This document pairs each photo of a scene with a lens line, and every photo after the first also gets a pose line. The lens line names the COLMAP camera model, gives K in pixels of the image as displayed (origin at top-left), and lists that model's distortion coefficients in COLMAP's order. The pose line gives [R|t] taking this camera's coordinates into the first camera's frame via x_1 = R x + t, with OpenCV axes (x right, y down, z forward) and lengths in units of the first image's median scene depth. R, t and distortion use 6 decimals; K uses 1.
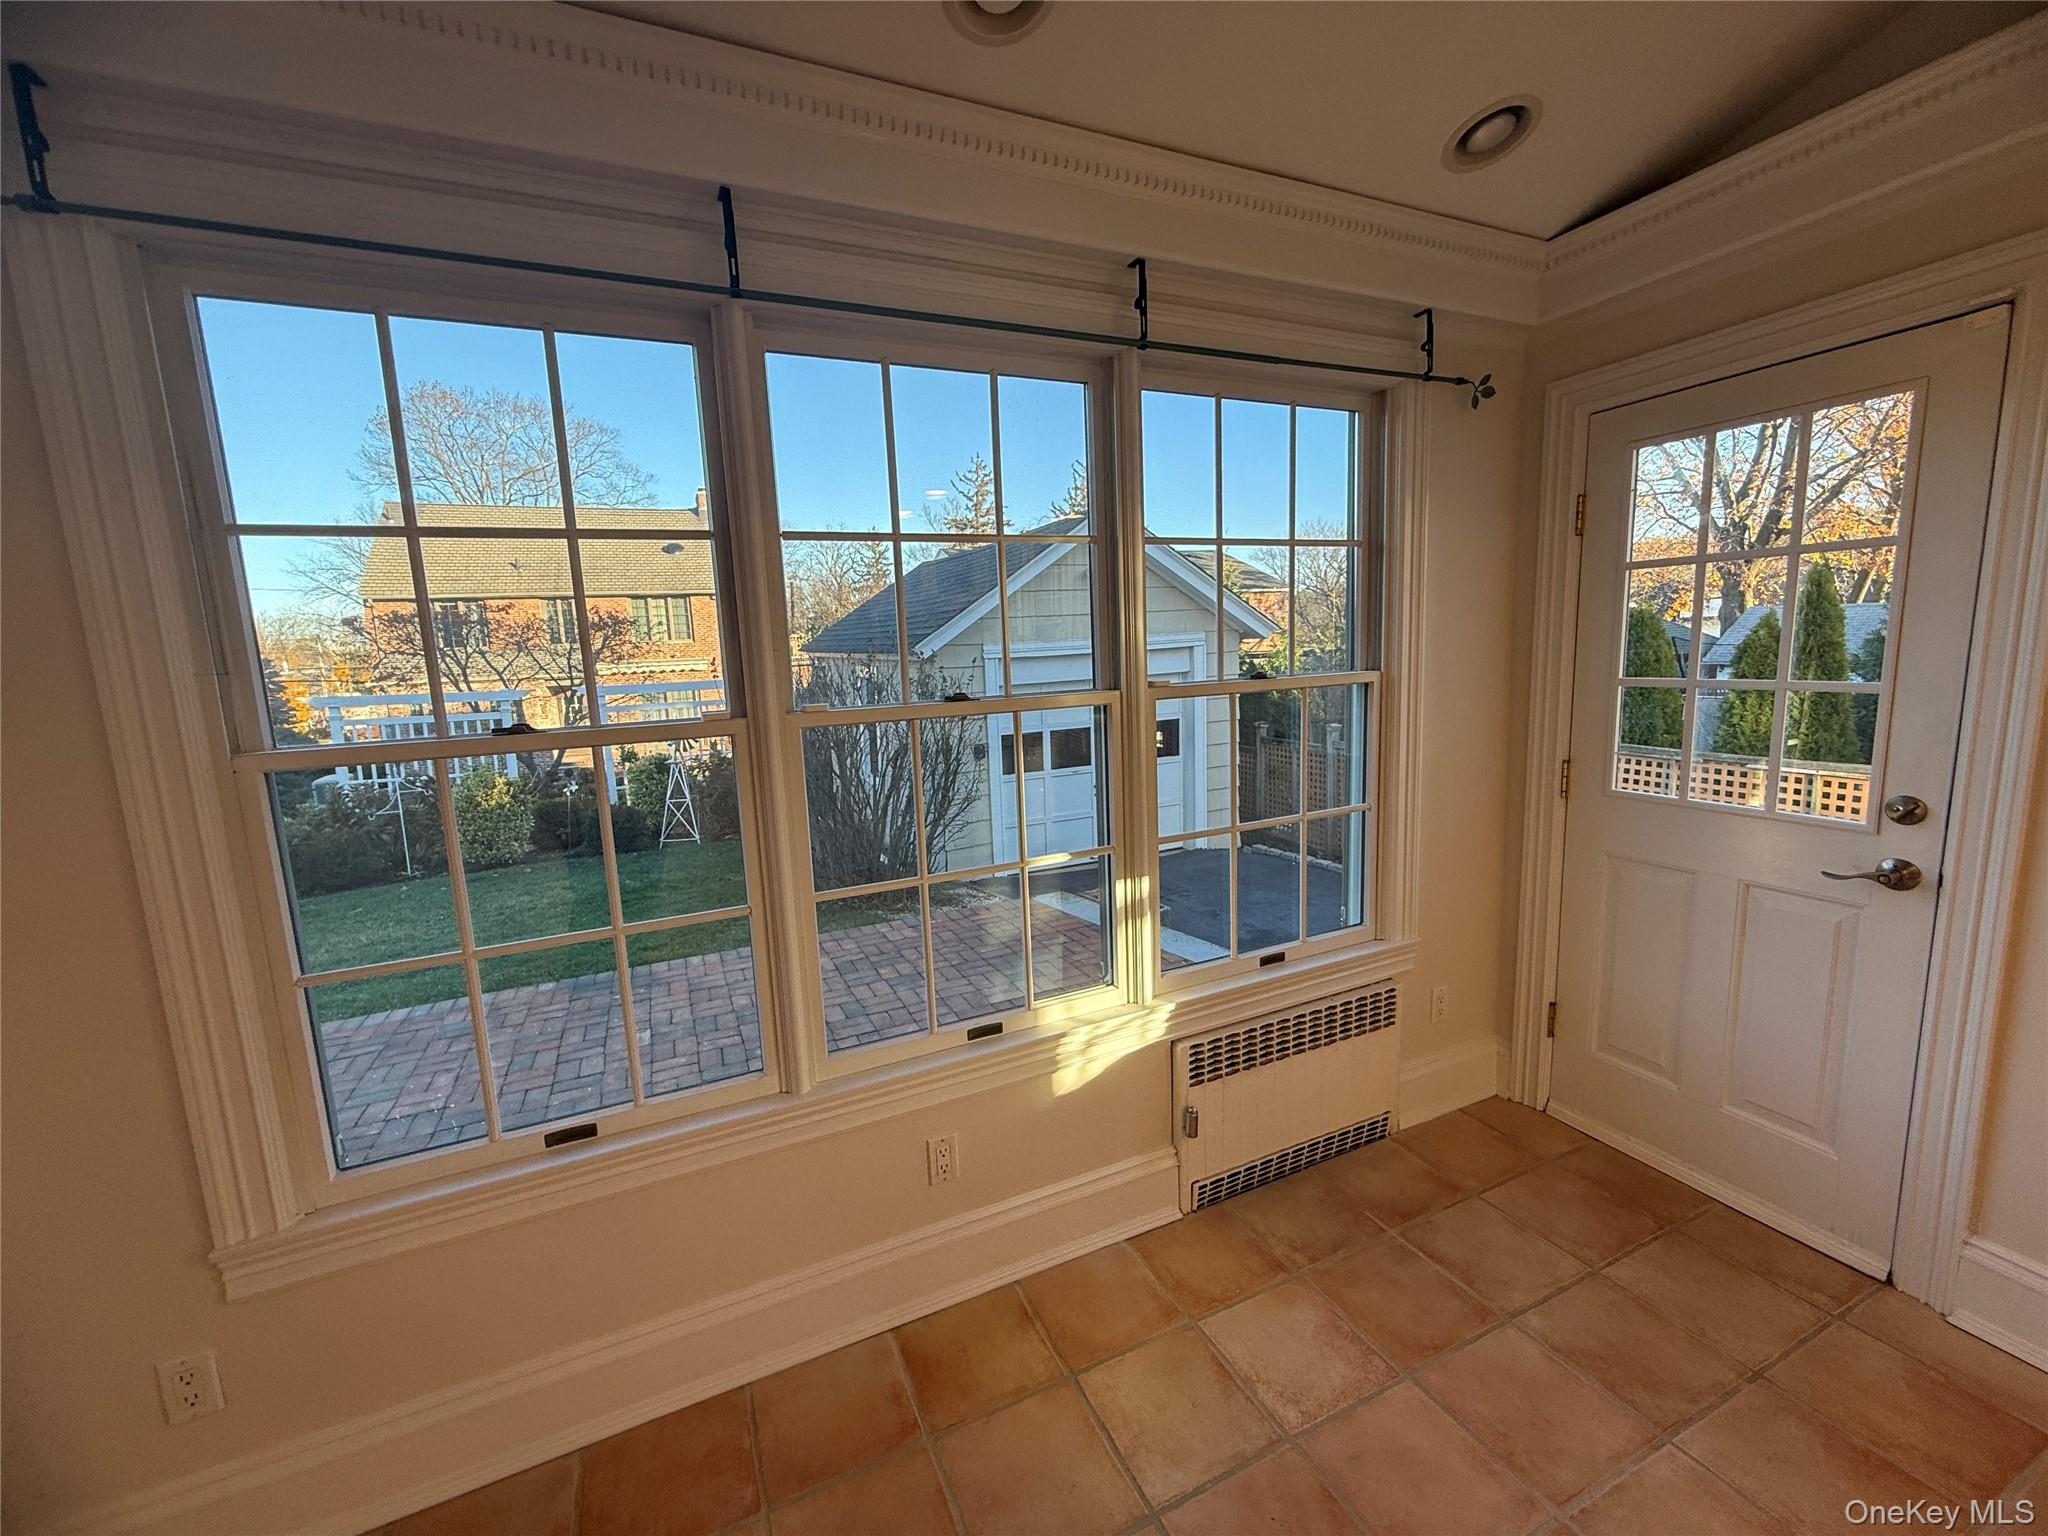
lens RADIAL K [[816.9, 0, 1016.9], [0, 816.9, 765.6], [0, 0, 1]] dist [0.001044, 0.000333]
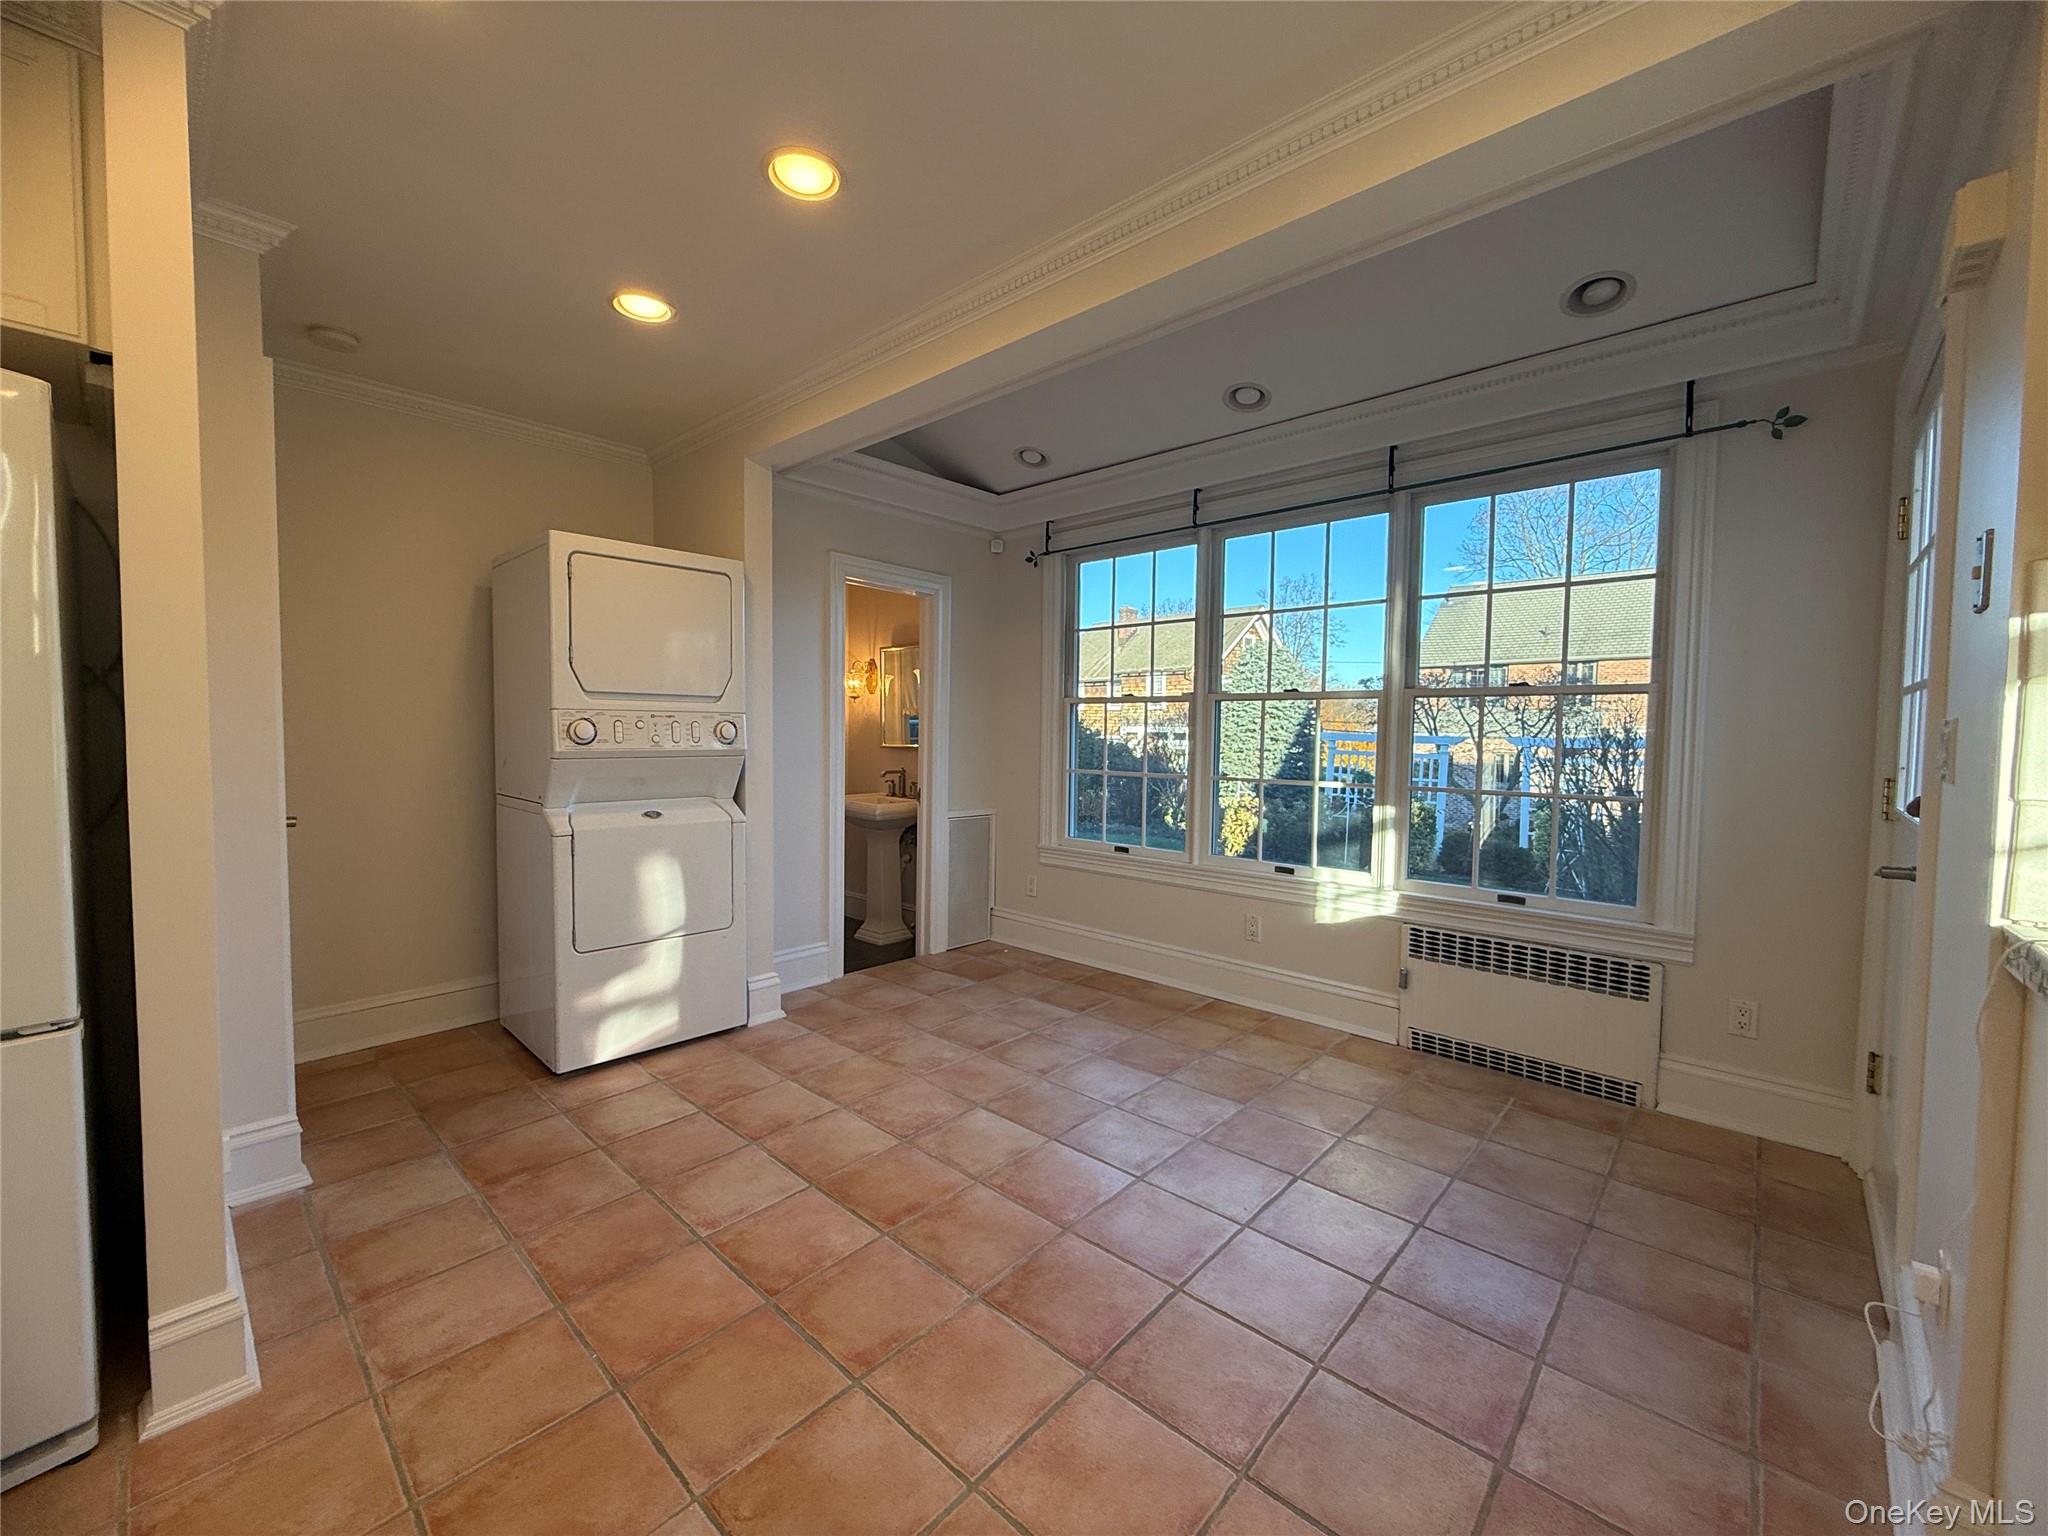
lens RADIAL K [[816.9, 0, 1016.9], [0, 816.9, 765.6], [0, 0, 1]] dist [0.001044, 0.000333]
pose [[0.394022, 0.089972, -0.914687, 1.058537], [-0.164805, 0.985984, 0.025991, 0.109214], [0.904205, 0.140503, 0.403327, -0.247325]]
